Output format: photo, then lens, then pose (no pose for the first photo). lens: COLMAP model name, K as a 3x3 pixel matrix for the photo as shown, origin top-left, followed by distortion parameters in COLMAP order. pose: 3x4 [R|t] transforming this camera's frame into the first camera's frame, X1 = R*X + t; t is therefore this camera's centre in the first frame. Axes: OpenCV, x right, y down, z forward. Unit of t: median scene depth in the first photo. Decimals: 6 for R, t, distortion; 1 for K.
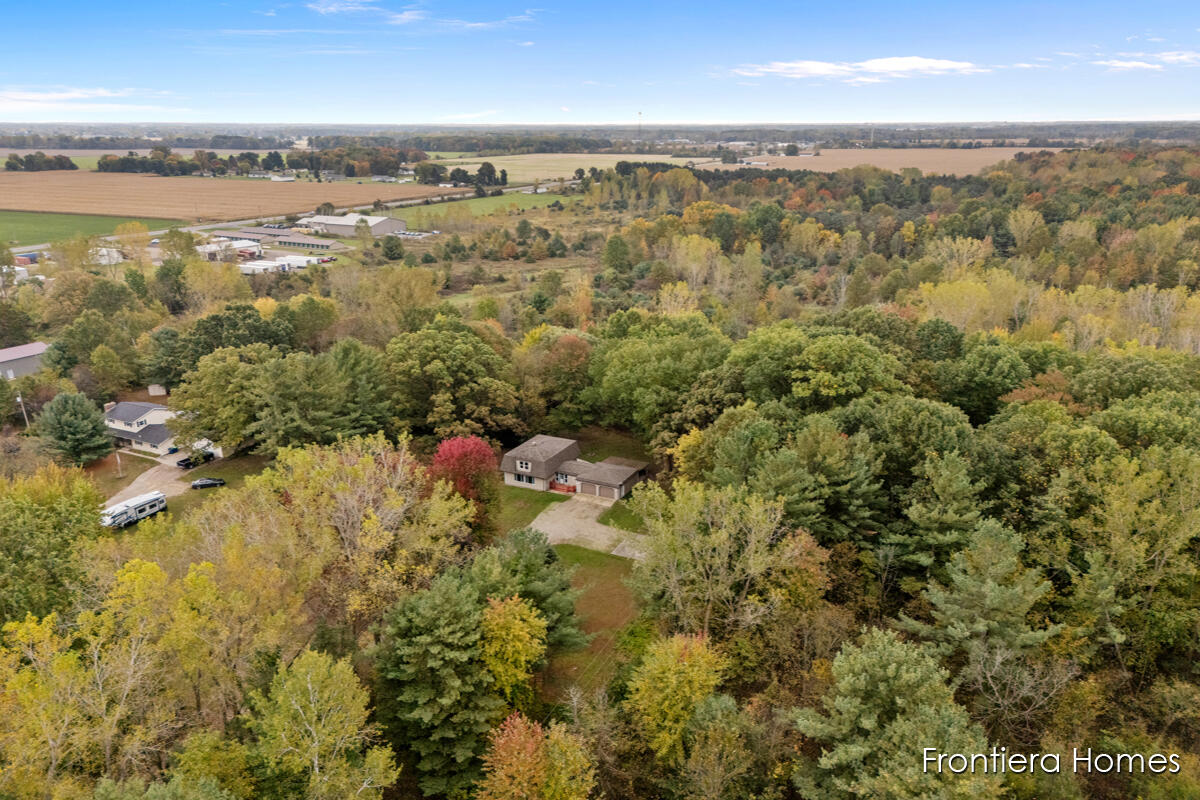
lens RADIAL K [[844.7, 0, 600.0], [0, 844.7, 400.0], [0, 0, 1]] dist [0.004385, -0.004142]
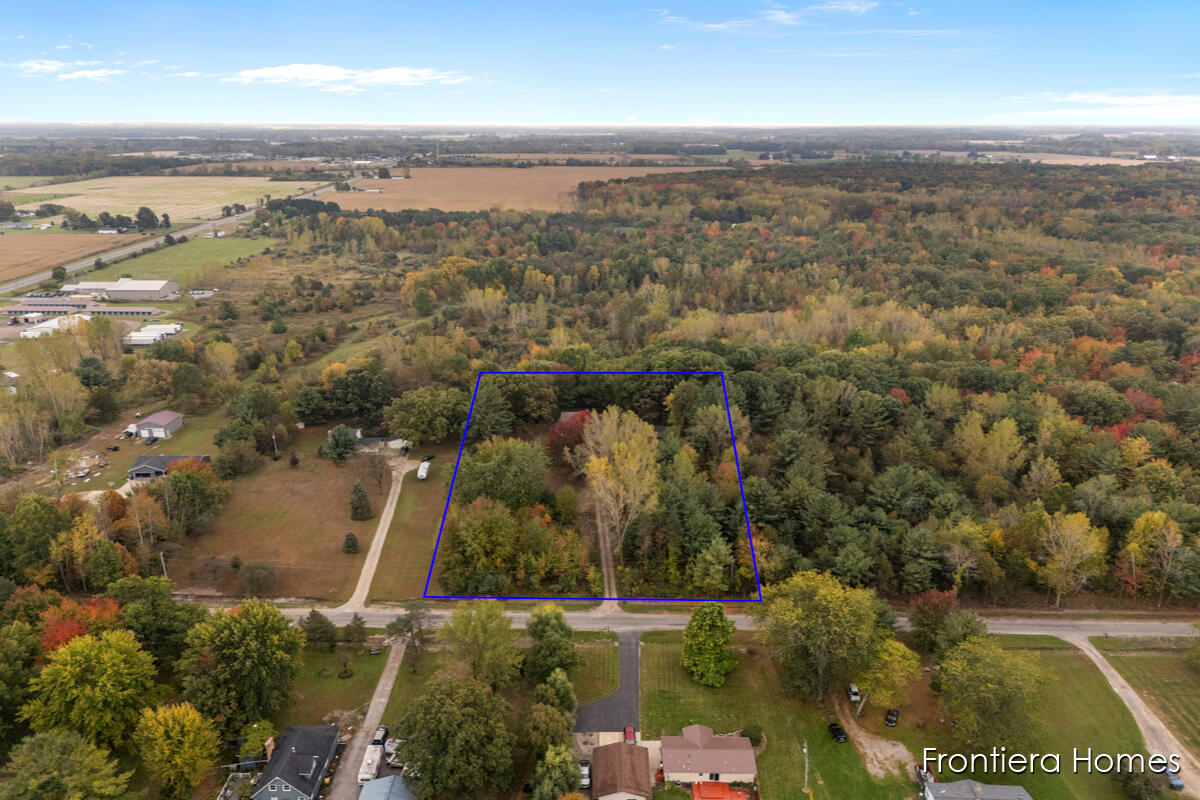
lens RADIAL K [[844.7, 0, 600.0], [0, 844.7, 400.0], [0, 0, 1]] dist [0.004385, -0.004142]
pose [[0.867921, -0.135934, 0.477740, -1.433079], [0.136365, 0.990076, 0.033973, -0.069850], [-0.477617, 0.035661, 0.877844, -1.269305]]
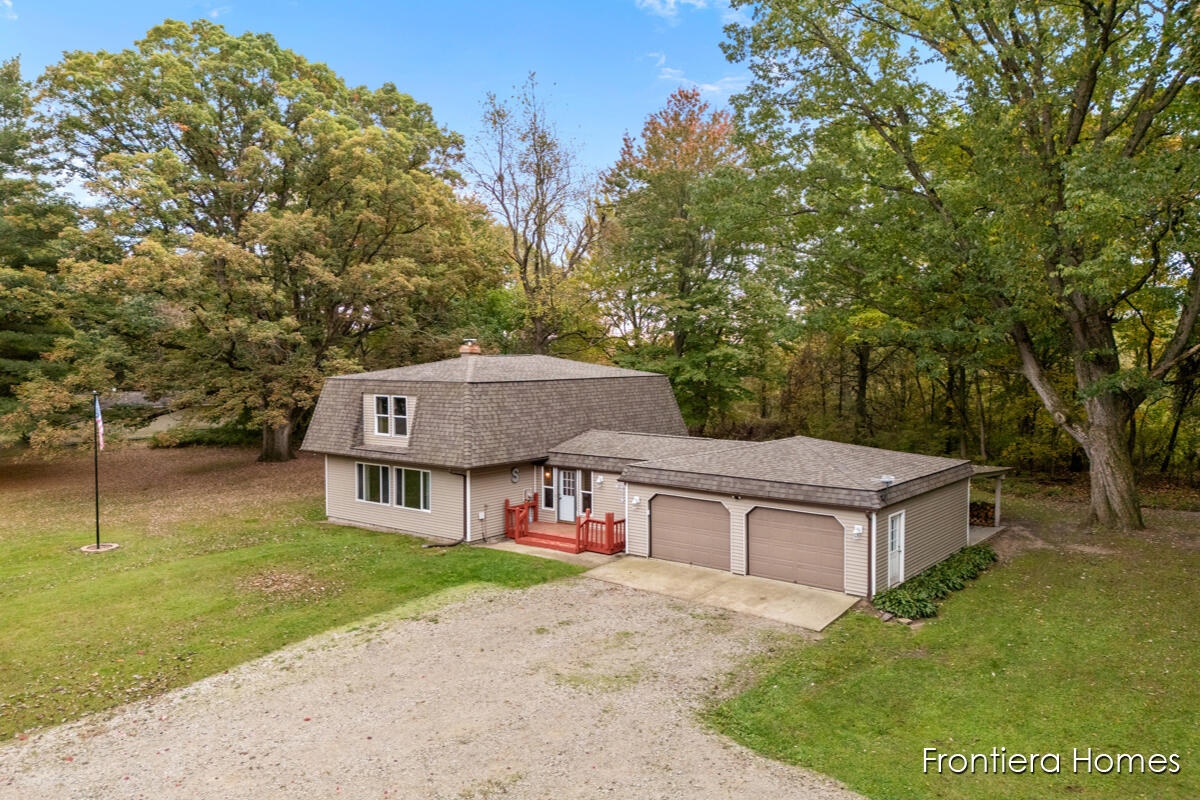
lens RADIAL K [[844.7, 0, 600.0], [0, 844.7, 400.0], [0, 0, 1]] dist [0.004385, -0.004142]
pose [[0.974420, 0.011923, -0.224419, 0.007715], [-0.068532, 0.966794, -0.246197, 0.121054], [0.214032, 0.255279, 0.942880, 0.808022]]
